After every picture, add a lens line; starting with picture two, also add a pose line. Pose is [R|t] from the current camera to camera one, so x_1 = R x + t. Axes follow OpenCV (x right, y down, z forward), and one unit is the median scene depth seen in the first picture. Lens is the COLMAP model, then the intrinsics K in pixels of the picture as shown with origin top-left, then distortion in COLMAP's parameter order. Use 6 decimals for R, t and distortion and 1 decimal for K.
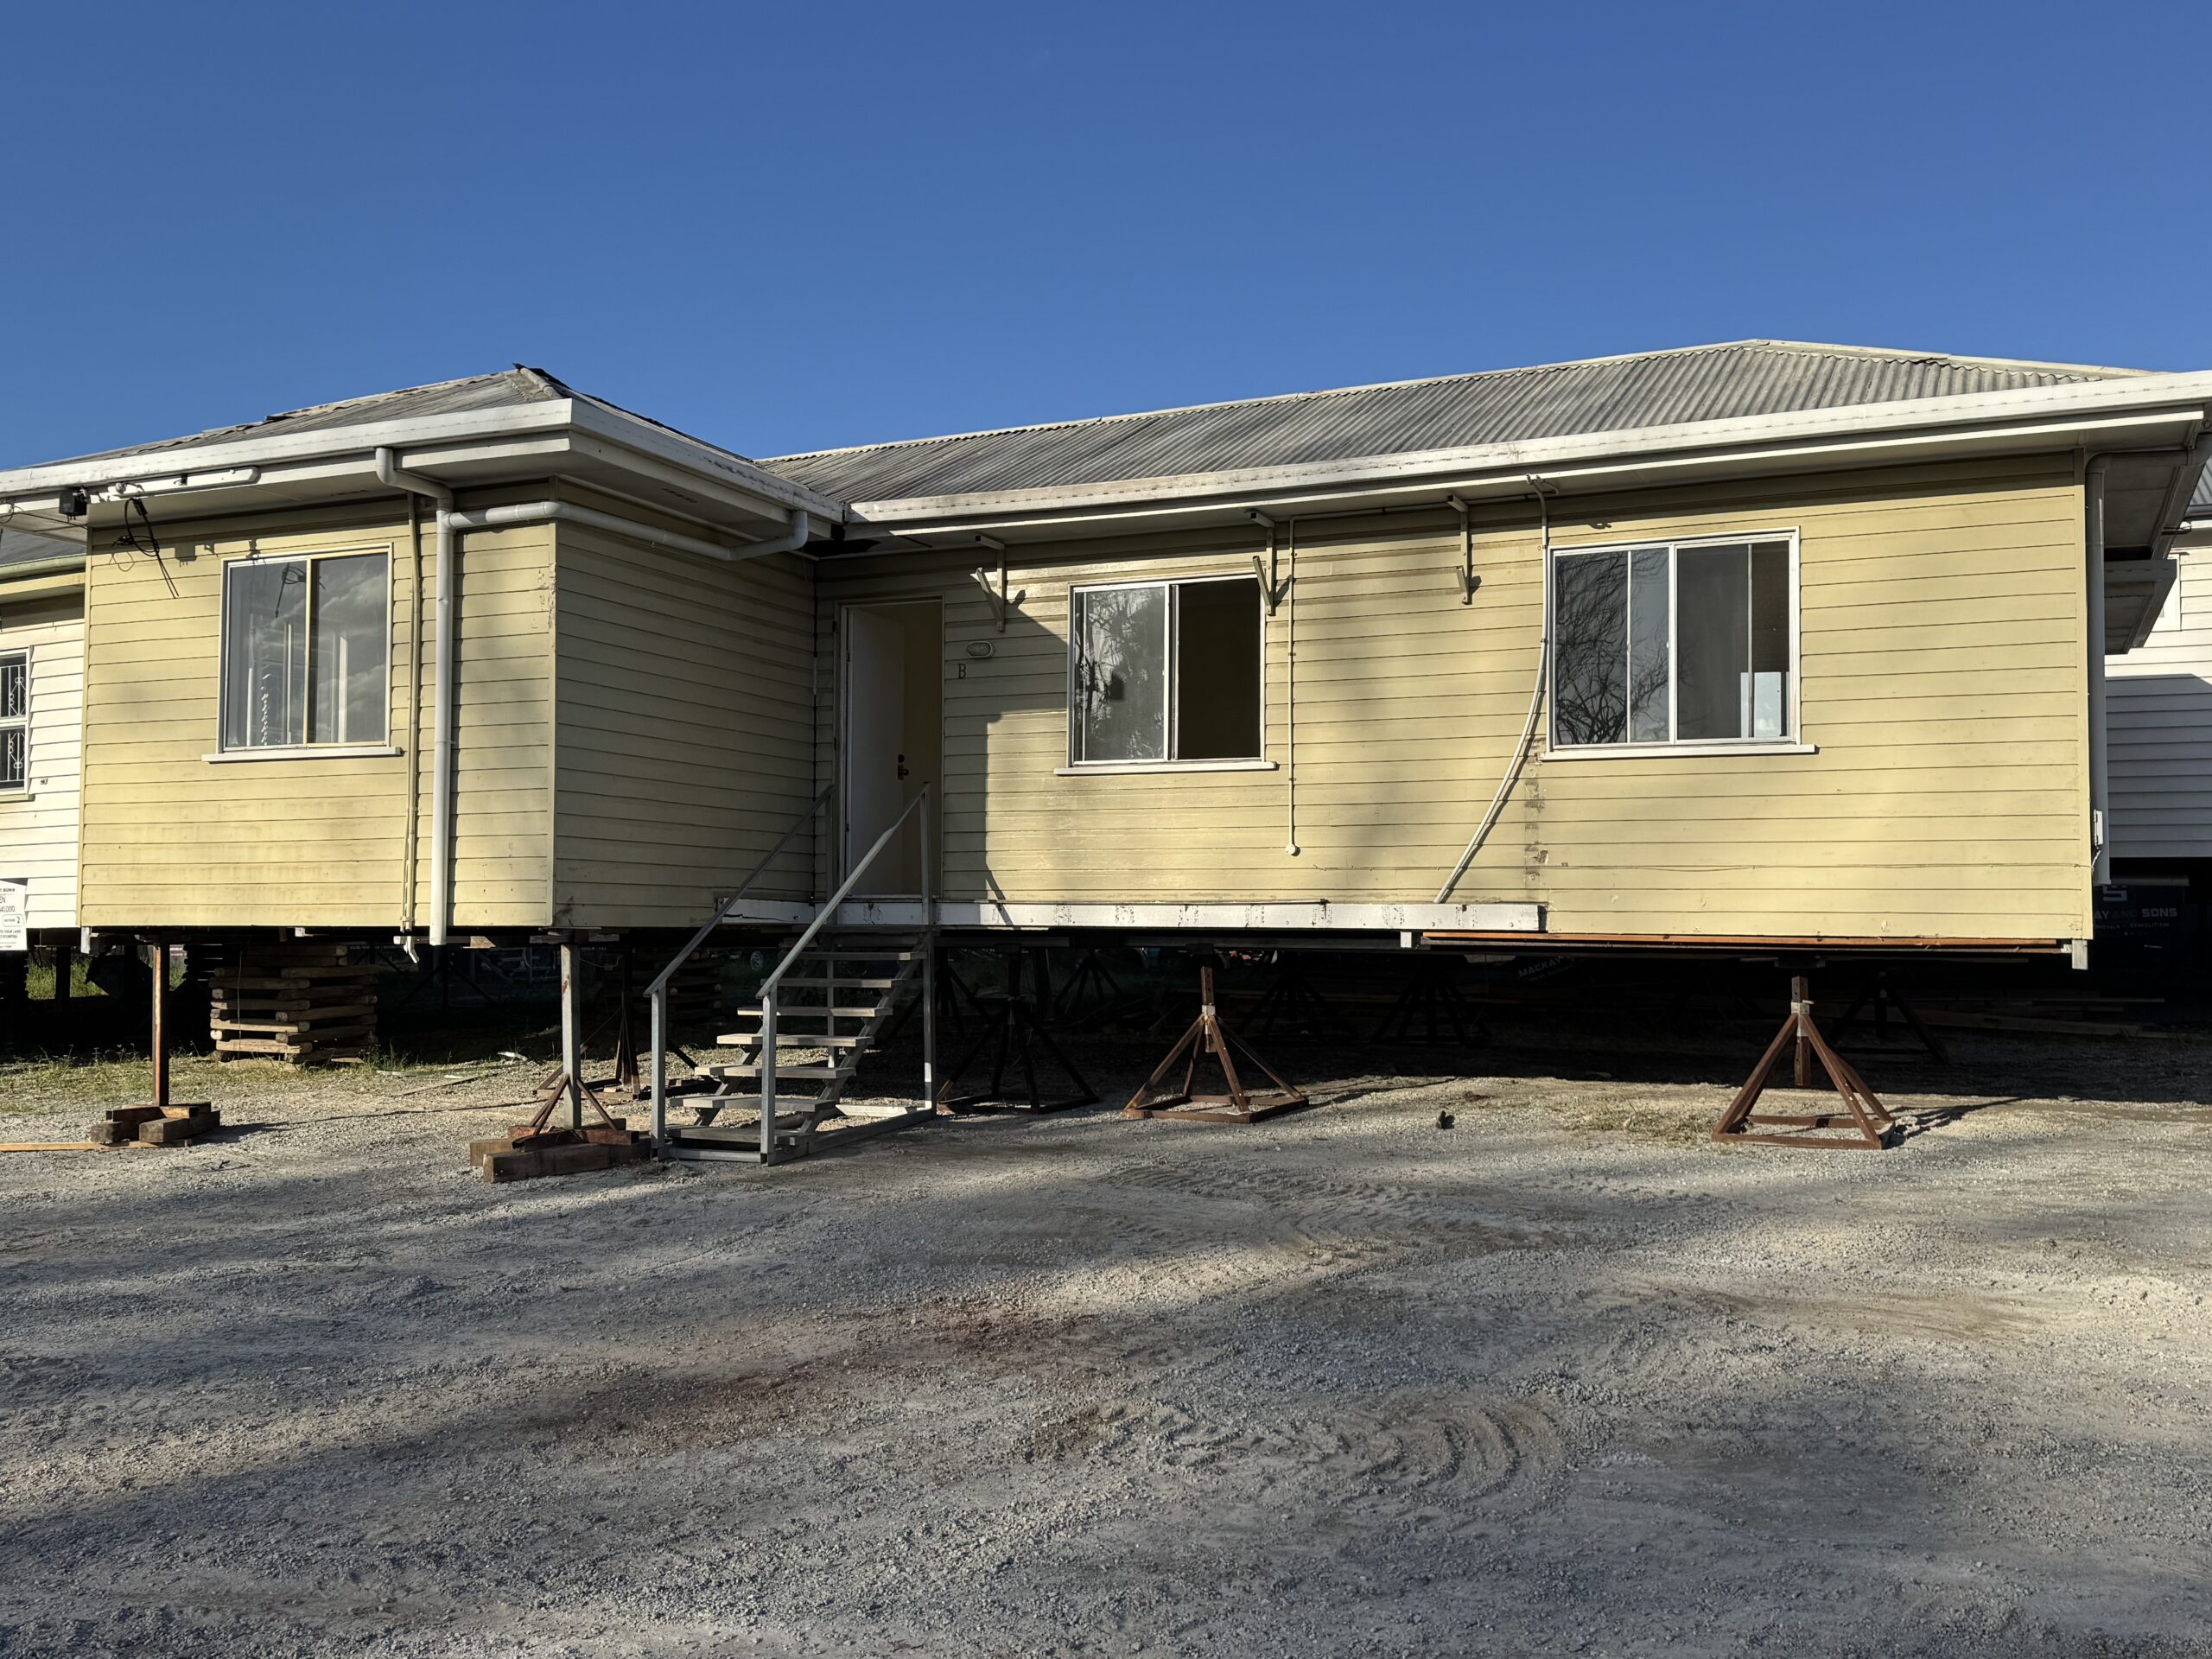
lens RADIAL K [[2009.4, 0, 1107.6], [0, 2009.4, 851.7], [0, 0, 1]] dist [0.041446, 0.000000]
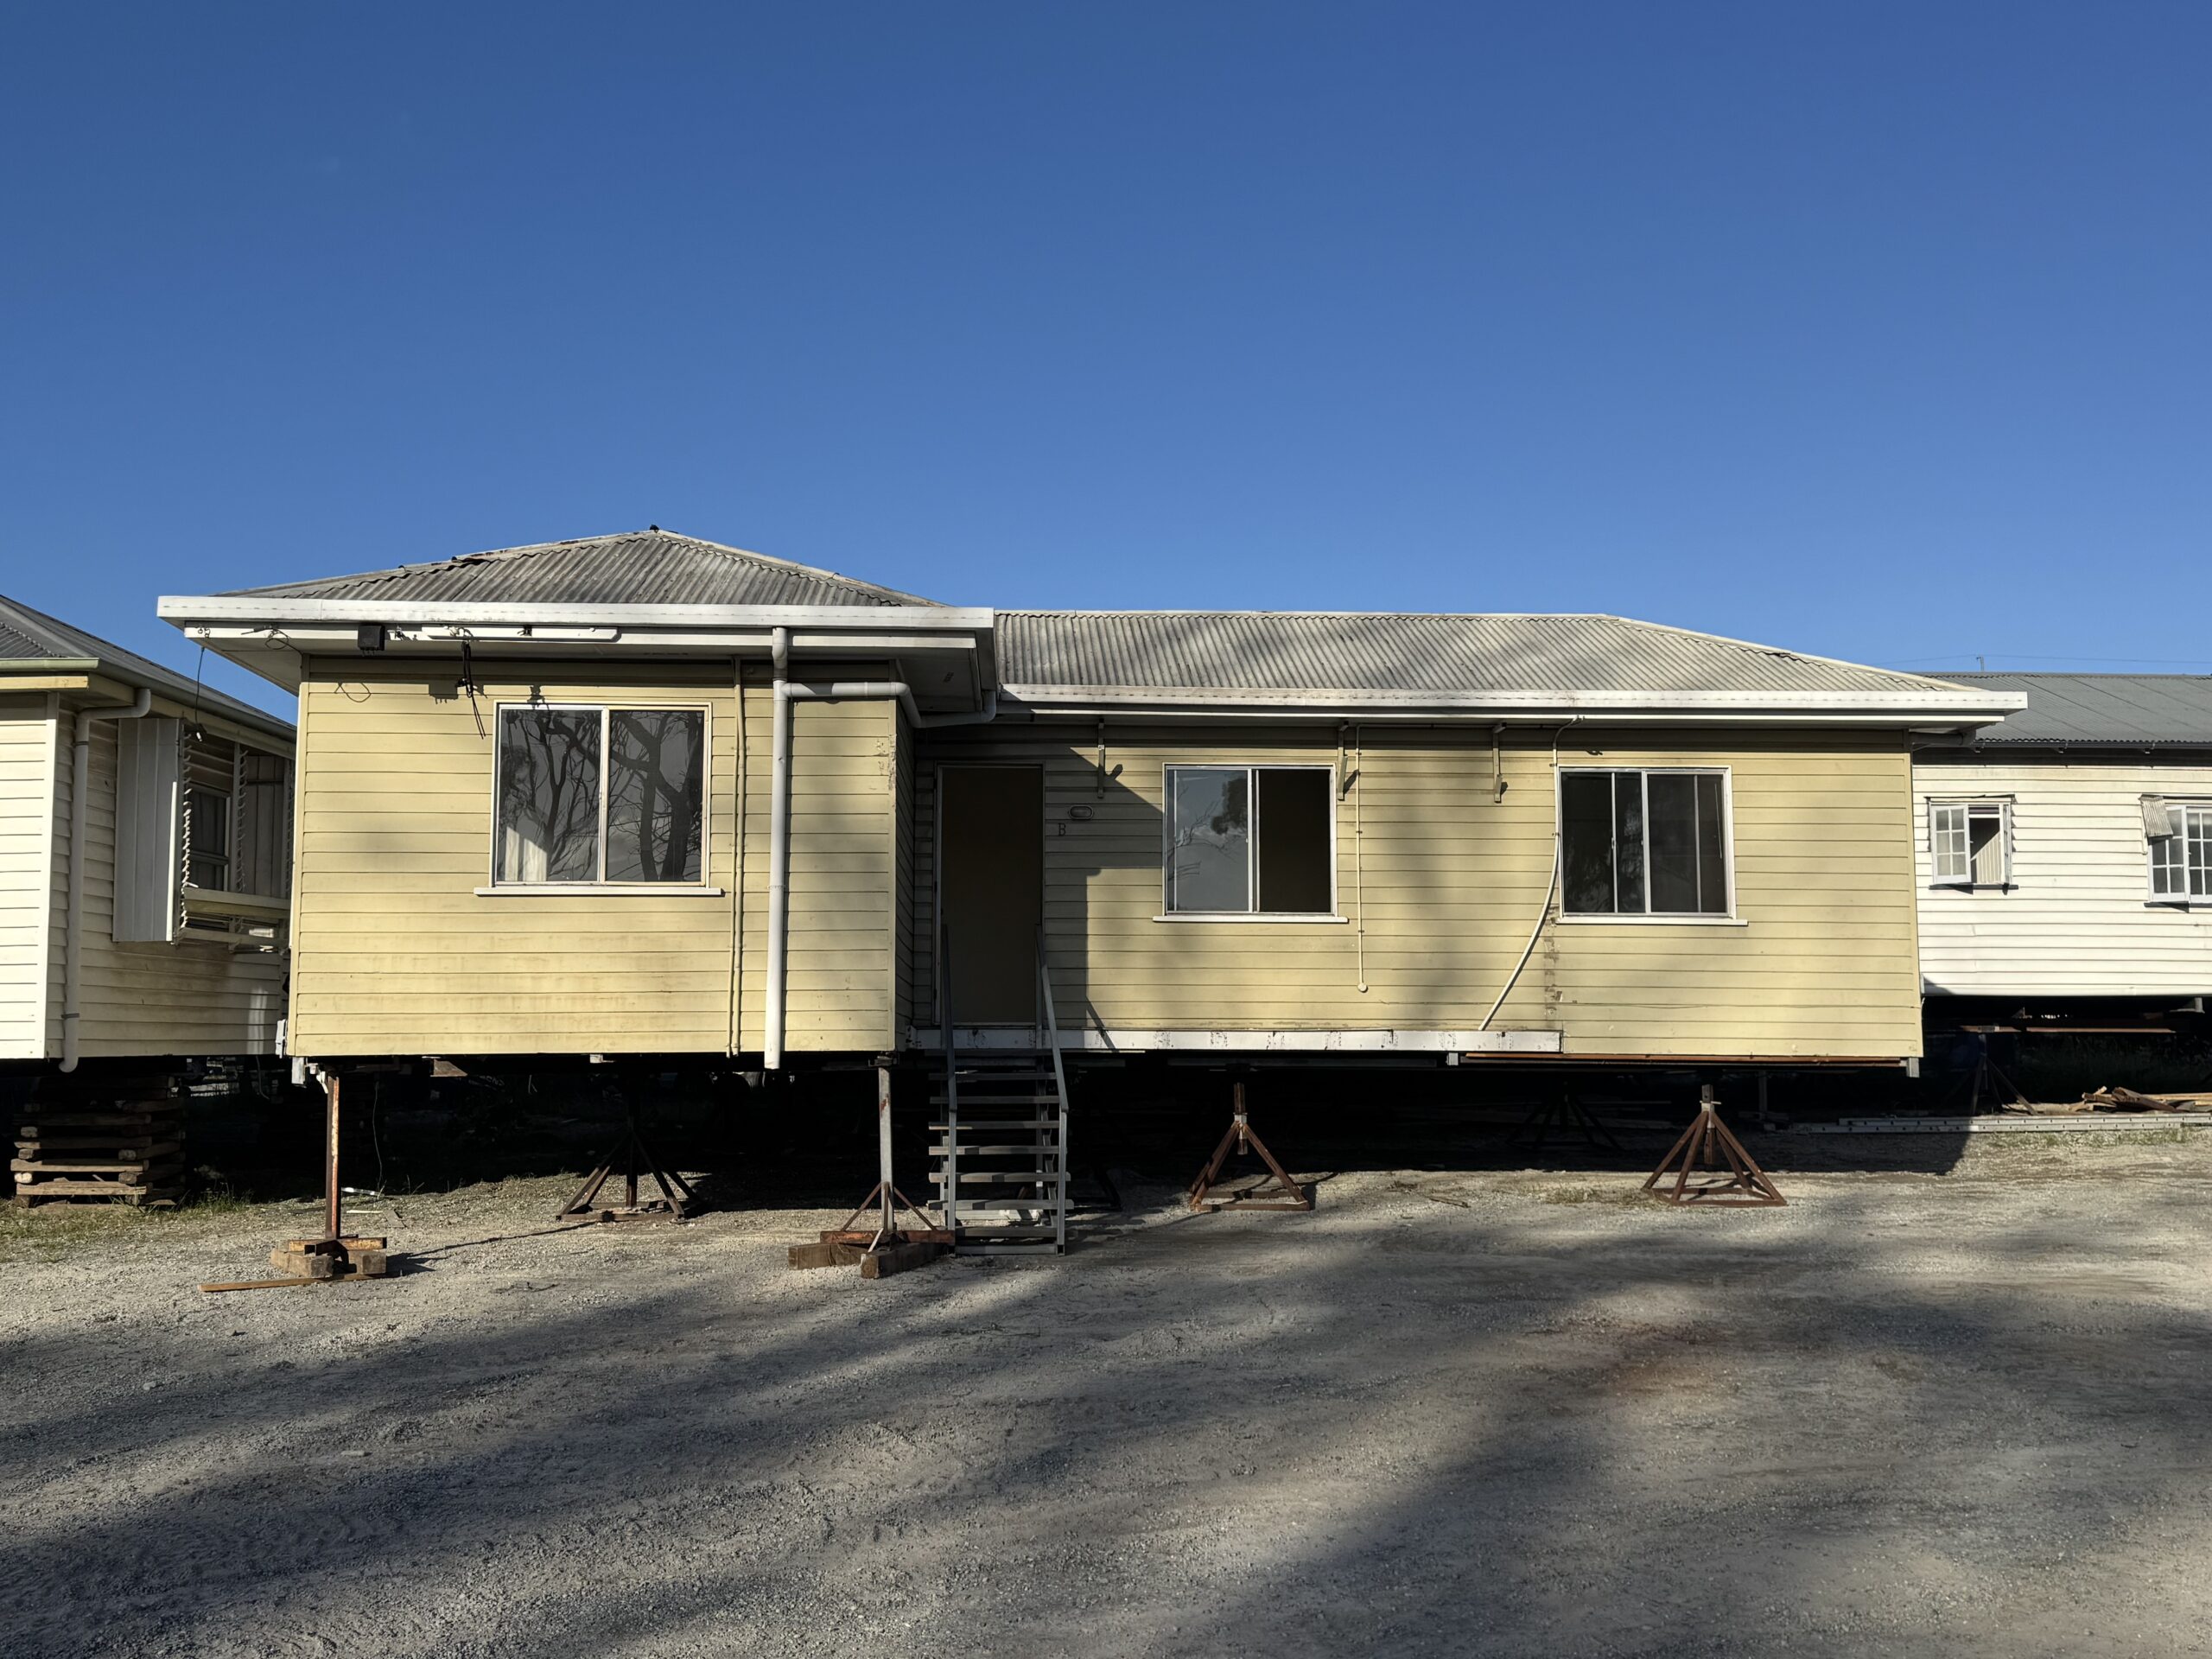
lens RADIAL K [[2219.9, 0, 1108.4], [0, 2219.9, 819.7], [0, 0, 1]] dist [0.065130, 0.000000]
pose [[0.886848, 0.043155, 0.460041, -0.699698], [-0.013215, 0.997591, -0.068106, -0.009061], [-0.461871, 0.054320, 0.885282, -0.165532]]
